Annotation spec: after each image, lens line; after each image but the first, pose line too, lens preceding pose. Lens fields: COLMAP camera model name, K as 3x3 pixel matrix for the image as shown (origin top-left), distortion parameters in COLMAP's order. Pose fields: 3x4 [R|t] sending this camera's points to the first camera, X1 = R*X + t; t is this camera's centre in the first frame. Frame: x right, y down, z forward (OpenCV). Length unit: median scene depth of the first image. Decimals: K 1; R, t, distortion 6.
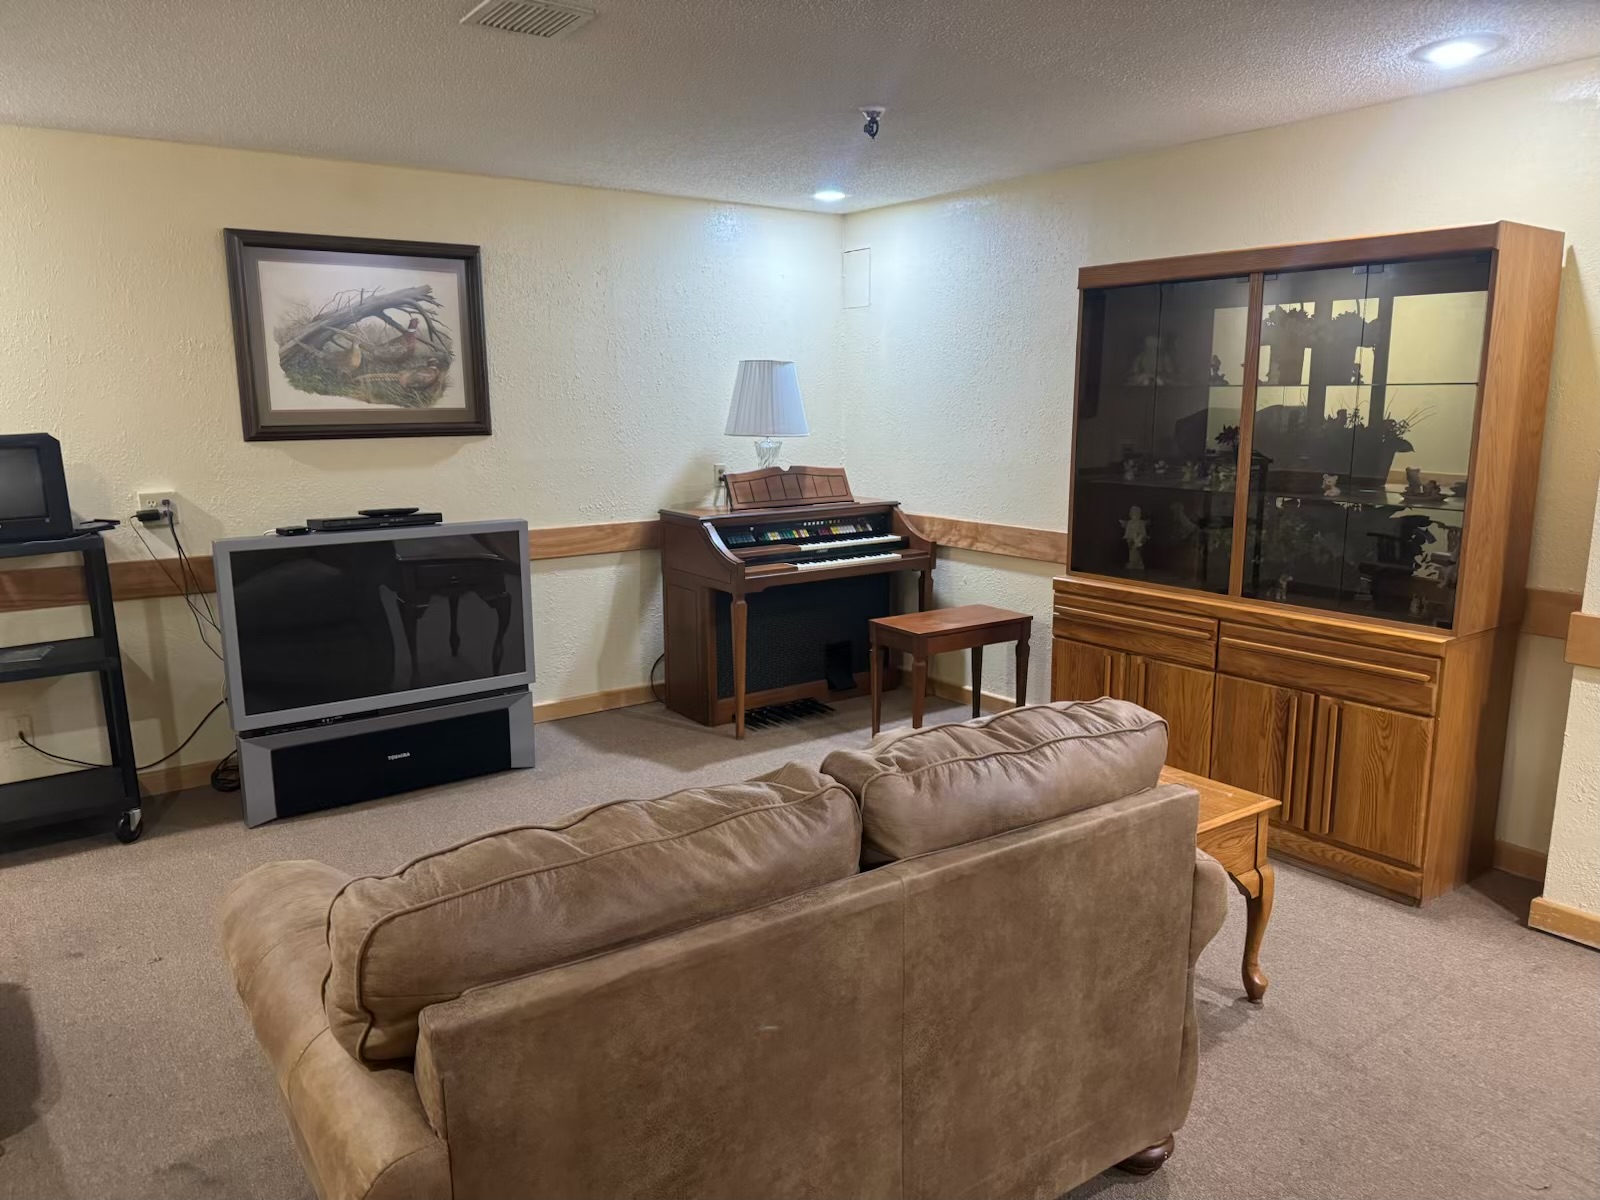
lens RADIAL K [[1139.5, 0, 800.0], [0, 1139.5, 600.0], [0, 0, 1]] dist [0.066365, -0.086706]
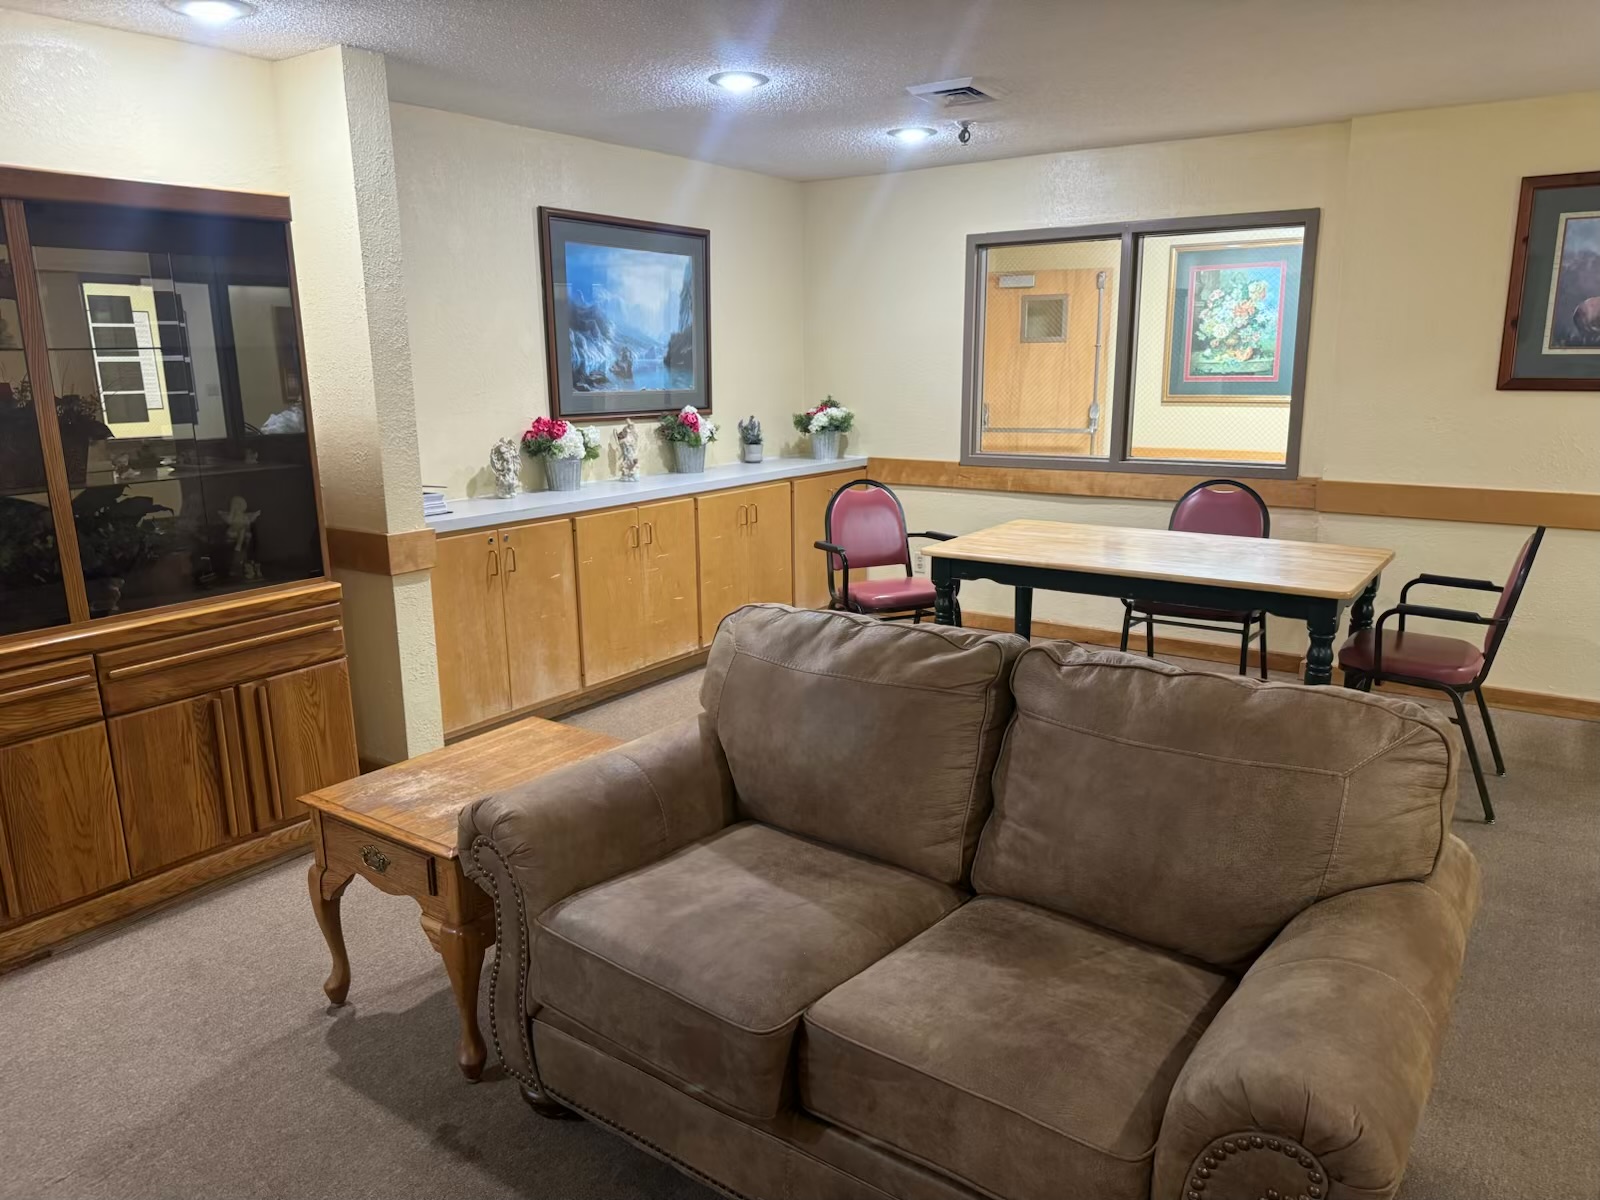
lens RADIAL K [[1139.5, 0, 800.0], [0, 1139.5, 600.0], [0, 0, 1]] dist [0.066365, -0.086706]
pose [[-0.317909, -0.193371, 0.928193, -0.535238], [0.192768, 0.945351, 0.262969, -0.138202], [-0.928318, 0.262526, -0.263259, 0.805842]]
